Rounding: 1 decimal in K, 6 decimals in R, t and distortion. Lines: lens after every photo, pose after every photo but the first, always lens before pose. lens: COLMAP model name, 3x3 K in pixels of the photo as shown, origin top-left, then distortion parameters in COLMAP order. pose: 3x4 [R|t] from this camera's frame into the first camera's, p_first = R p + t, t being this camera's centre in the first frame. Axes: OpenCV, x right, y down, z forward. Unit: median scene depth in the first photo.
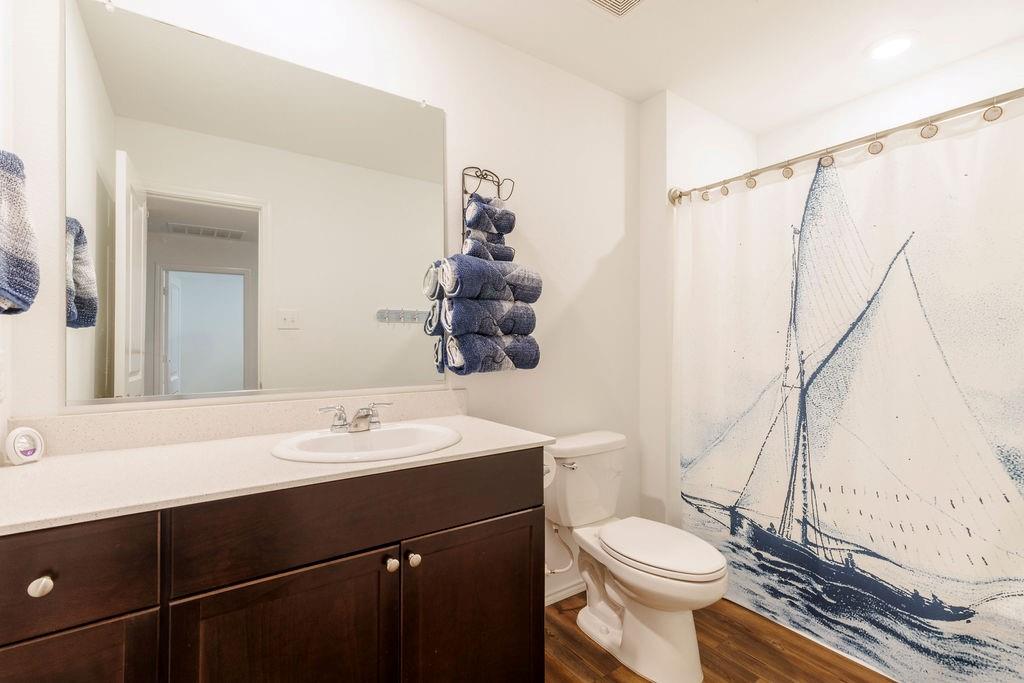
lens RADIAL K [[460.0, 0, 513.8], [0, 460.0, 341.9], [0, 0, 1]] dist [0.007843, -0.000484]
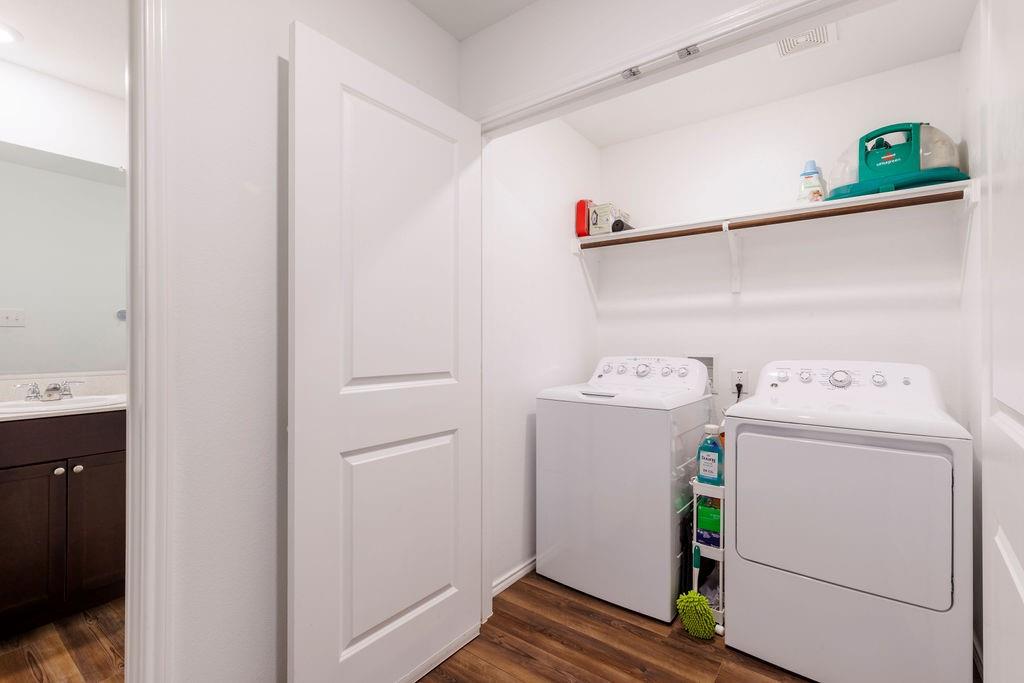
lens RADIAL K [[460.0, 0, 513.8], [0, 460.0, 341.9], [0, 0, 1]] dist [0.007843, -0.000484]
pose [[0.946925, 0.000302, 0.321453, 0.604703], [-0.003357, 0.999954, 0.008949, -0.012634], [-0.321436, -0.009553, 0.946883, -0.901981]]
